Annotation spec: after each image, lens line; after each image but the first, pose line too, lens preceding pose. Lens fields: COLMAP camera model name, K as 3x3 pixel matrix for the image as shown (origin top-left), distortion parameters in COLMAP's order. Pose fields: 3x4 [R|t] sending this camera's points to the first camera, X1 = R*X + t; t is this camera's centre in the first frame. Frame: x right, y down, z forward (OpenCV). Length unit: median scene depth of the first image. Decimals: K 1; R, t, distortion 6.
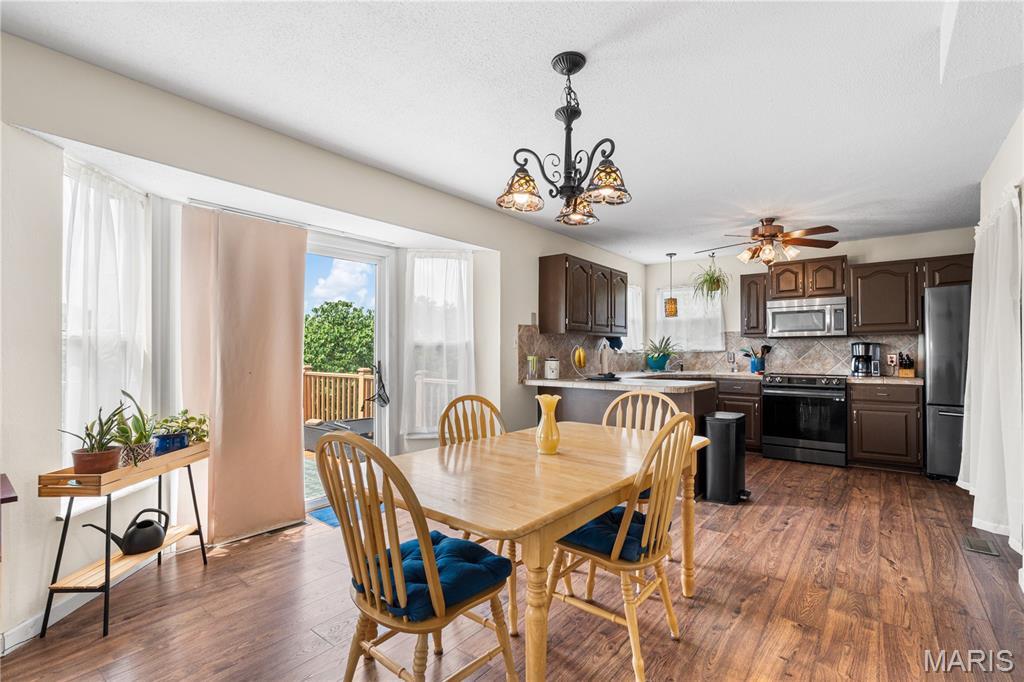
lens RADIAL K [[457.9, 0, 514.8], [0, 457.9, 347.0], [0, 0, 1]] dist [-0.000931, 0.000030]
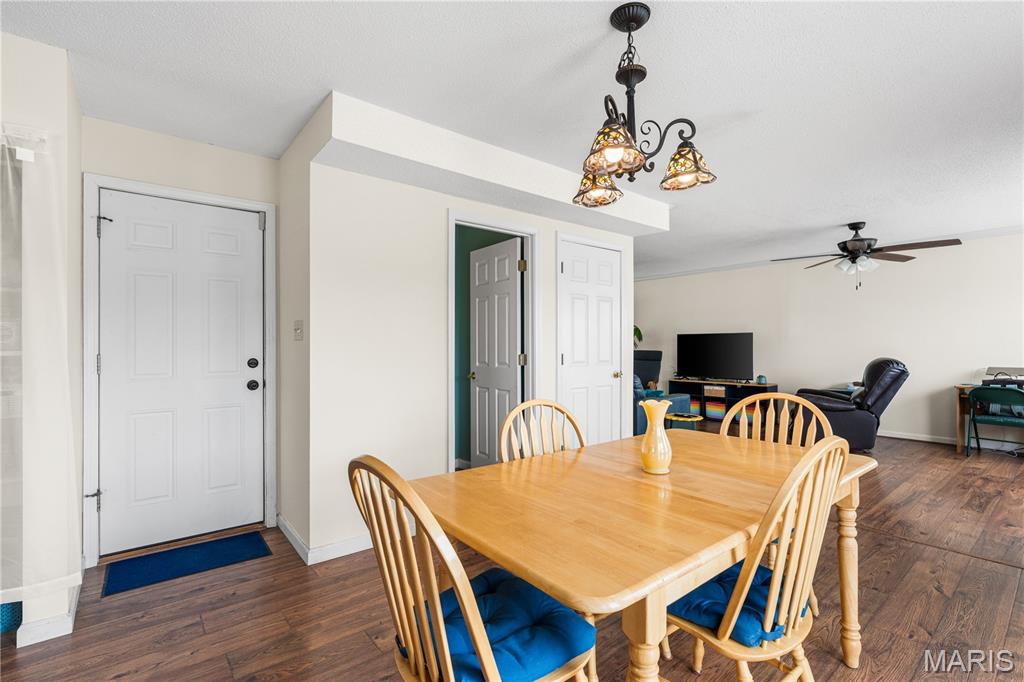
lens RADIAL K [[457.9, 0, 514.8], [0, 457.9, 347.0], [0, 0, 1]] dist [-0.000931, 0.000030]
pose [[-0.978693, 0.000443, 0.205327, 0.124181], [0.000392, 1.000000, -0.000293, 0.009455], [-0.205328, -0.000206, -0.978693, 1.554186]]
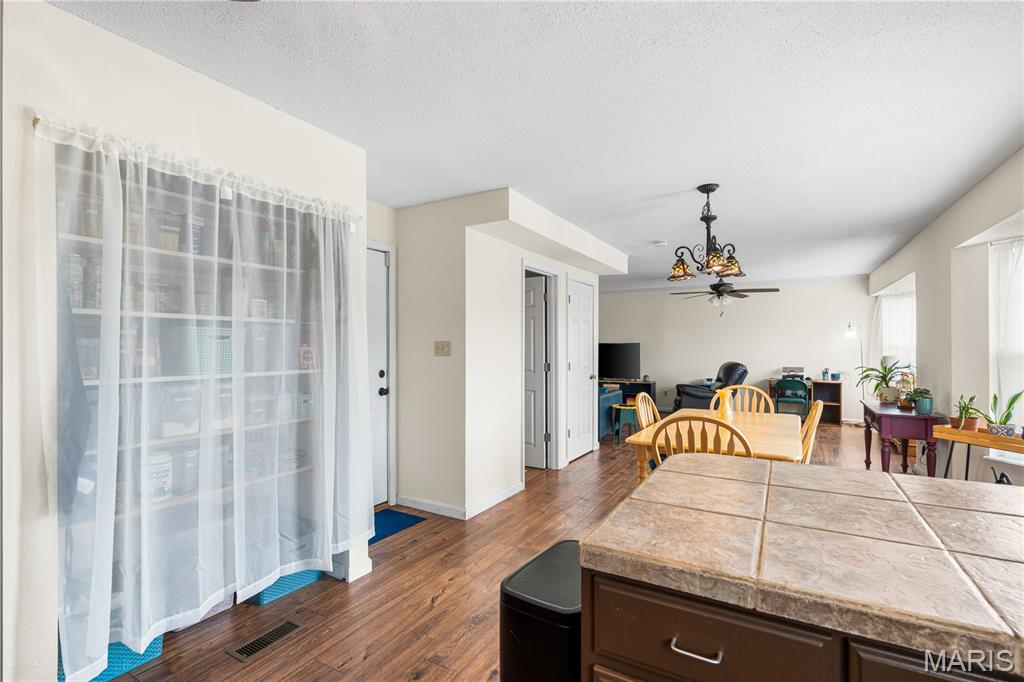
lens RADIAL K [[457.9, 0, 514.8], [0, 457.9, 347.0], [0, 0, 1]] dist [-0.000931, 0.000030]
pose [[-0.989945, 0.001077, -0.141451, 0.854963], [0.001993, 0.999978, -0.006339, -0.026996], [0.141441, -0.006557, -0.989925, 2.078651]]
